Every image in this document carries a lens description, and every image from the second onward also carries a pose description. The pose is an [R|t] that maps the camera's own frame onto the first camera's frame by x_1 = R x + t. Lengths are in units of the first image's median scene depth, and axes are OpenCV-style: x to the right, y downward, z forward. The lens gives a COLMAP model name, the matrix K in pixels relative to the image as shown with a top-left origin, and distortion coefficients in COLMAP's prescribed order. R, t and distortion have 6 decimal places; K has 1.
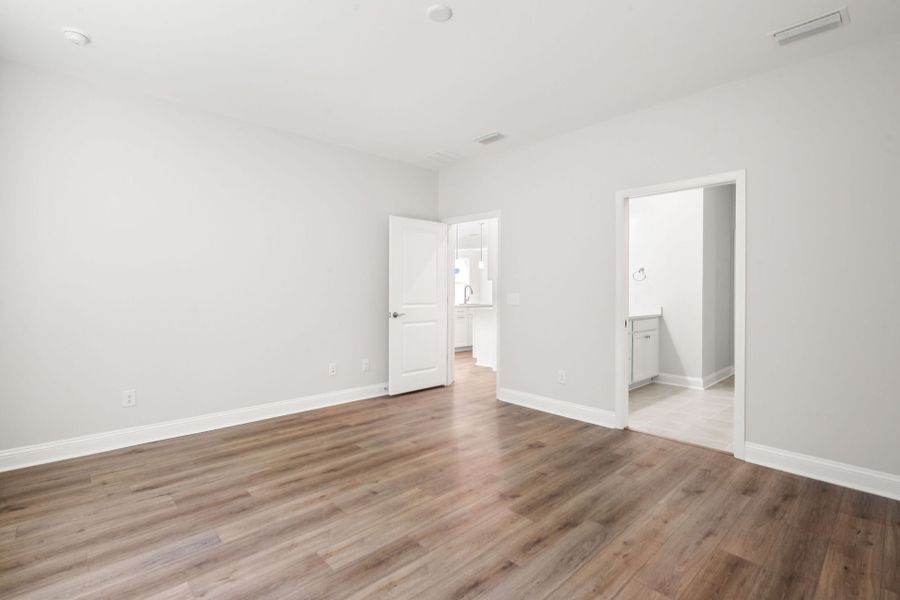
lens RADIAL K [[394.1, 0, 450.5], [0, 394.1, 290.1], [0, 0, 1]] dist [-0.000010, -0.000320]
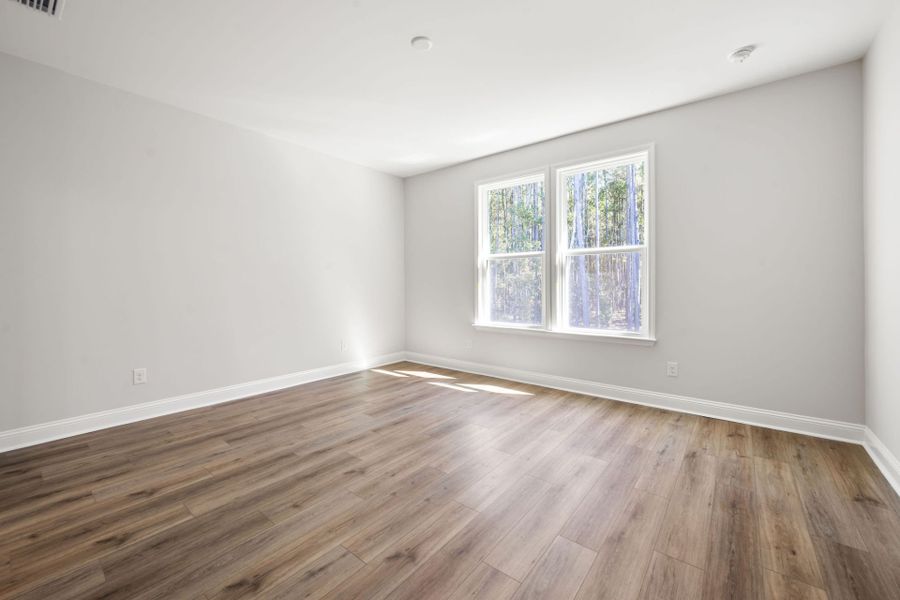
lens RADIAL K [[394.1, 0, 450.5], [0, 394.1, 290.1], [0, 0, 1]] dist [-0.000010, -0.000320]
pose [[-0.990141, -0.000069, -0.140073, 0.051285], [-0.001760, 0.999927, 0.011948, 0.035442], [0.140062, 0.012077, -0.990069, 2.169982]]
